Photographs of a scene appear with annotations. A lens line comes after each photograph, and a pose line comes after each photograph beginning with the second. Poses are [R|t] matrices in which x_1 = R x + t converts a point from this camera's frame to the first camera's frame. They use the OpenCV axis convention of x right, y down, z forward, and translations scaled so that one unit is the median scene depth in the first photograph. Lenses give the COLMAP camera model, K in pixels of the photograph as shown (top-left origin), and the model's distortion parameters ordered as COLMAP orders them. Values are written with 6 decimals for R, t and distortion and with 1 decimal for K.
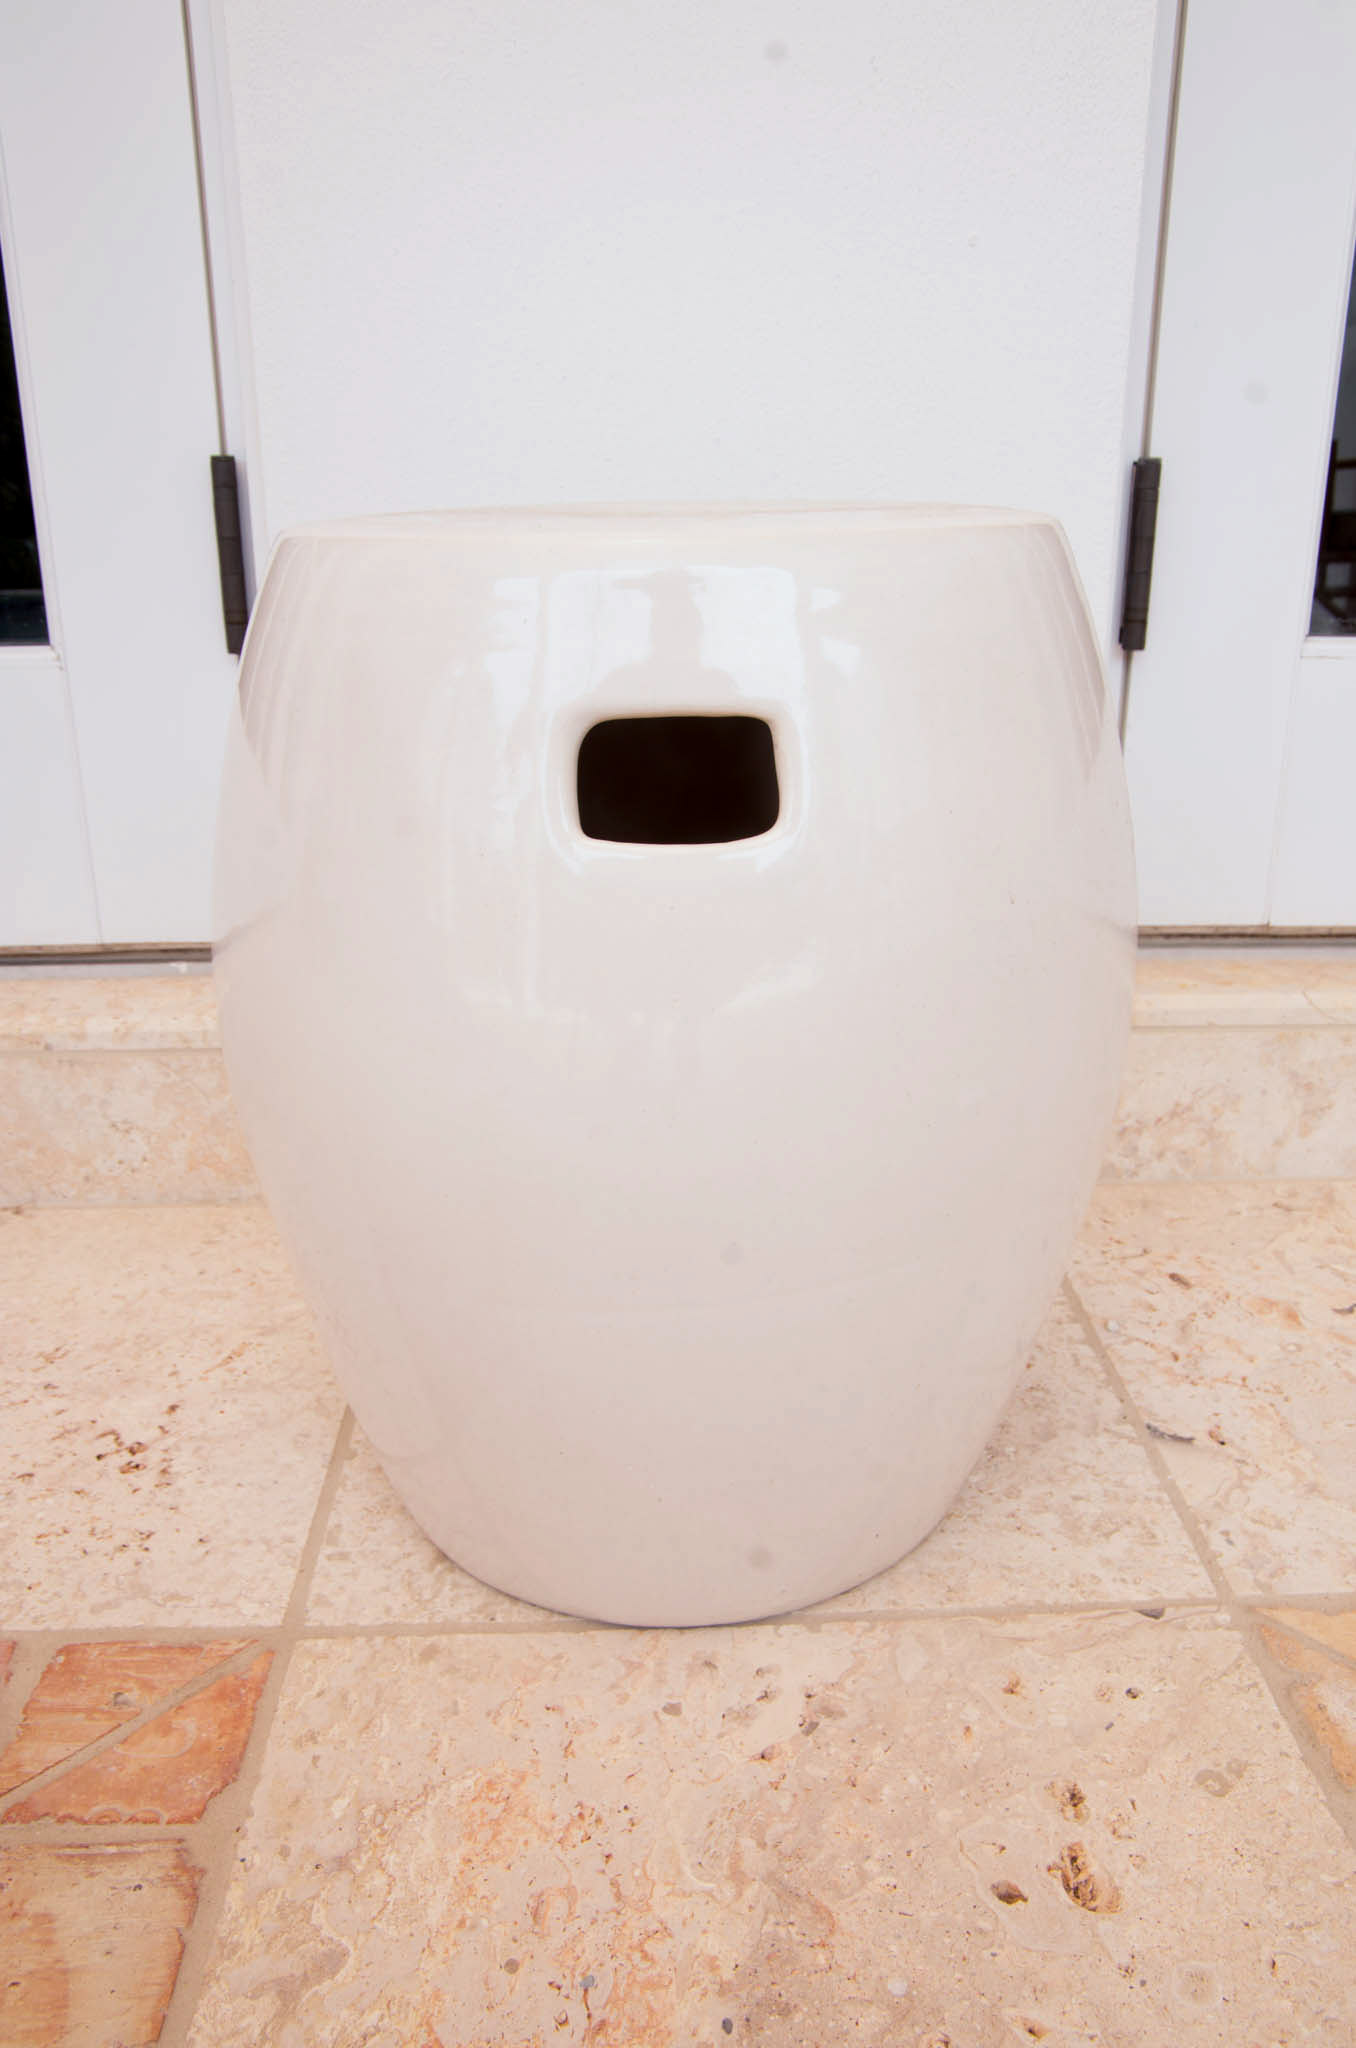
lens RADIAL K [[1429.2, 0, 683.8], [0, 1429.2, 1012.6], [0, 0, 1]] dist [-0.054820, 0.015224]
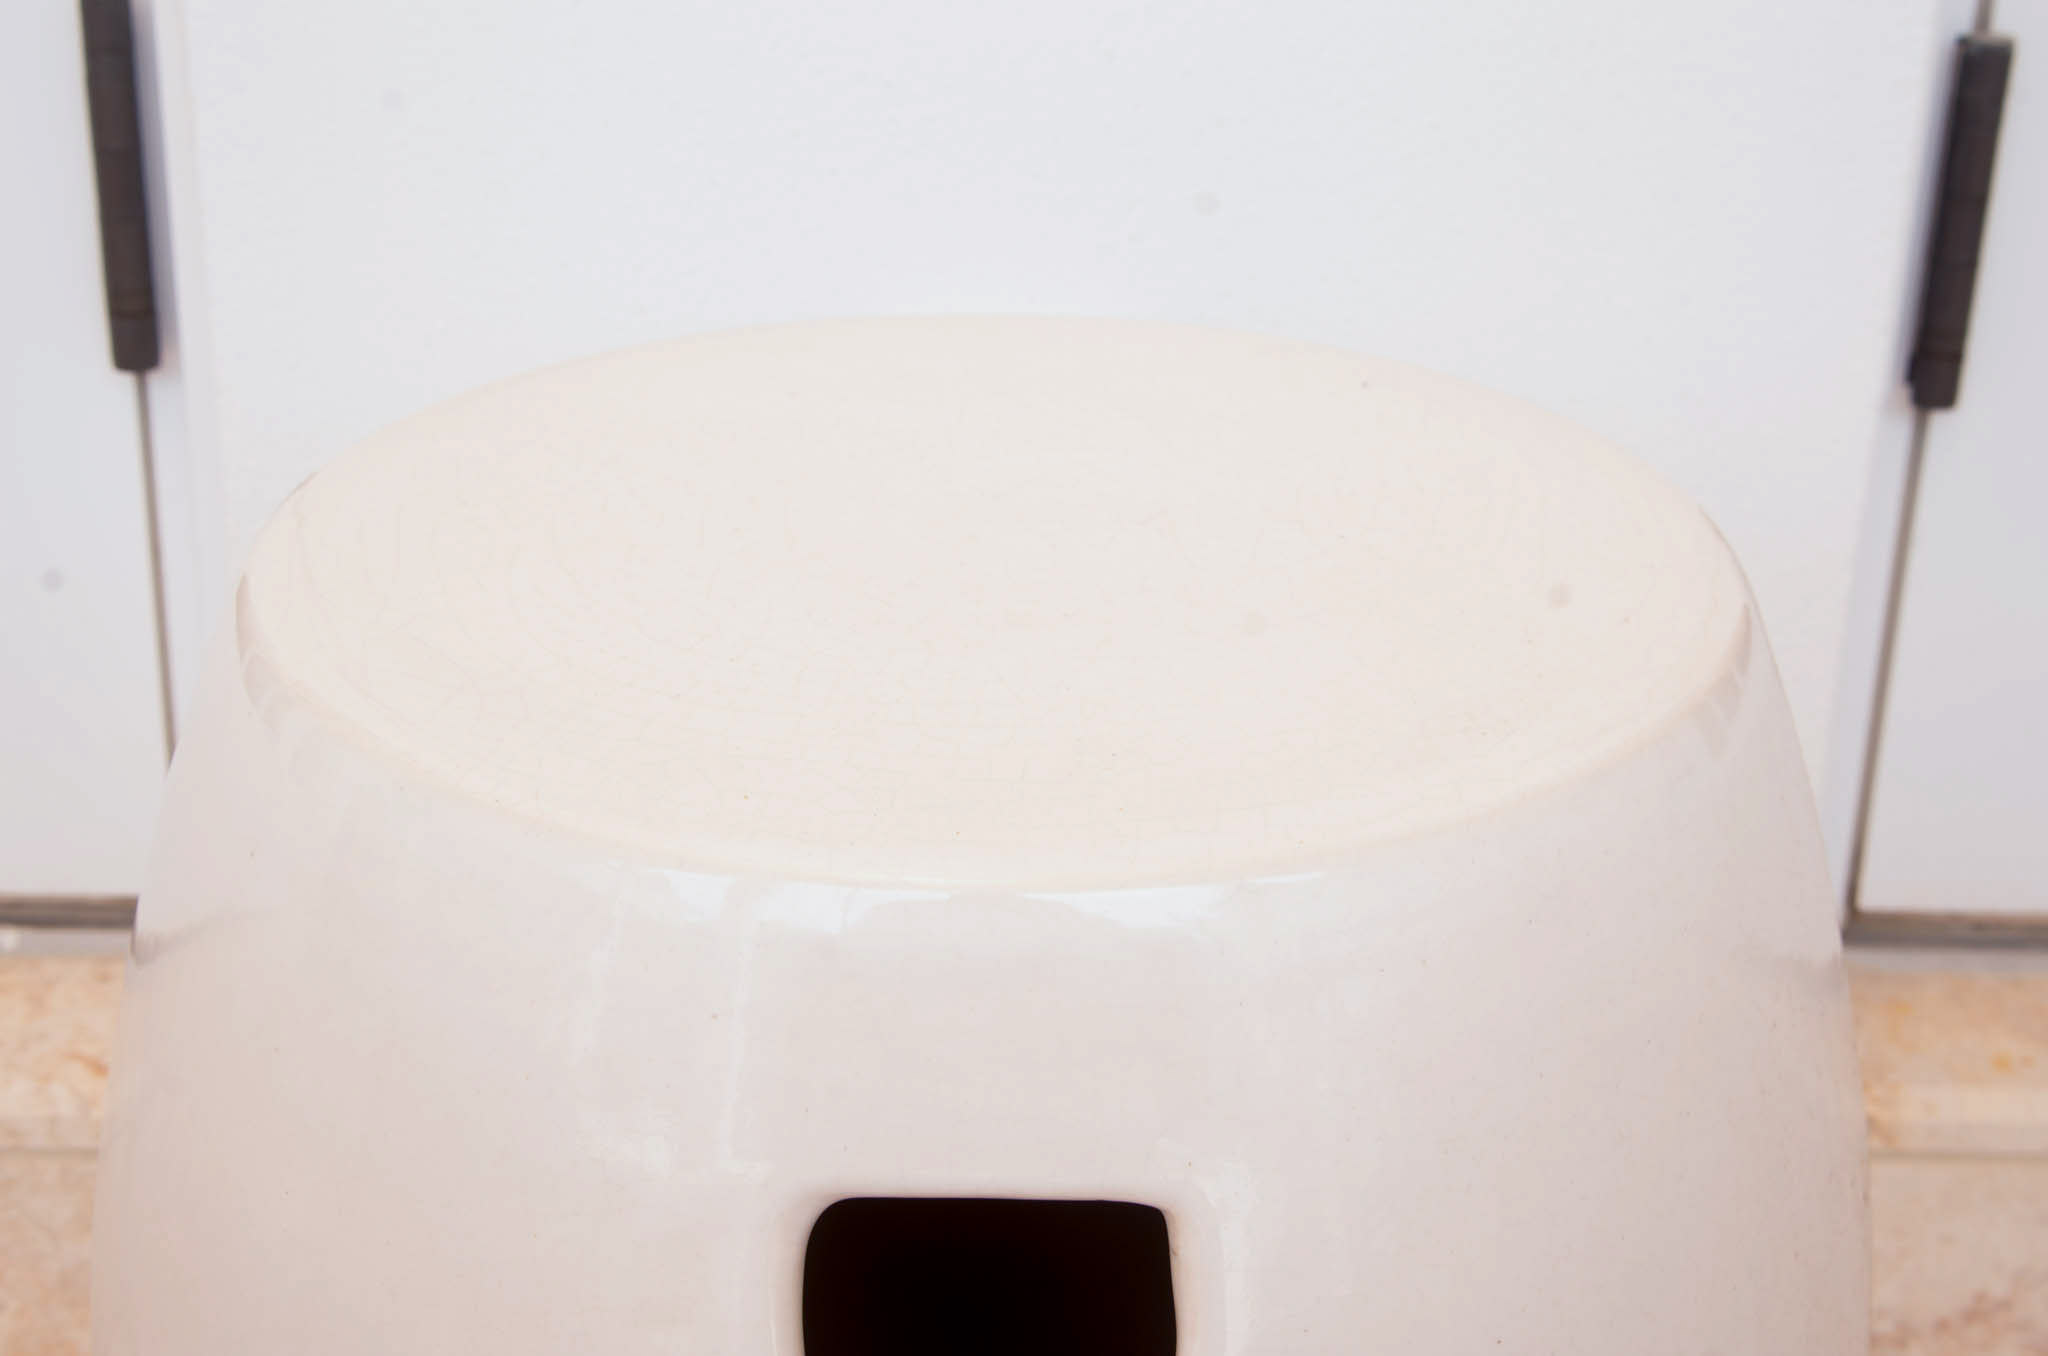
lens RADIAL K [[2961.8, 0, 1027.7], [0, 2961.8, 676.8], [0, 0, 1]] dist [0.104720, 0.000000]
pose [[0.999405, 0.034152, 0.004914, -0.018356], [-0.034343, 0.998333, 0.046385, -1.377991], [-0.003321, -0.046526, 0.998912, -0.378384]]
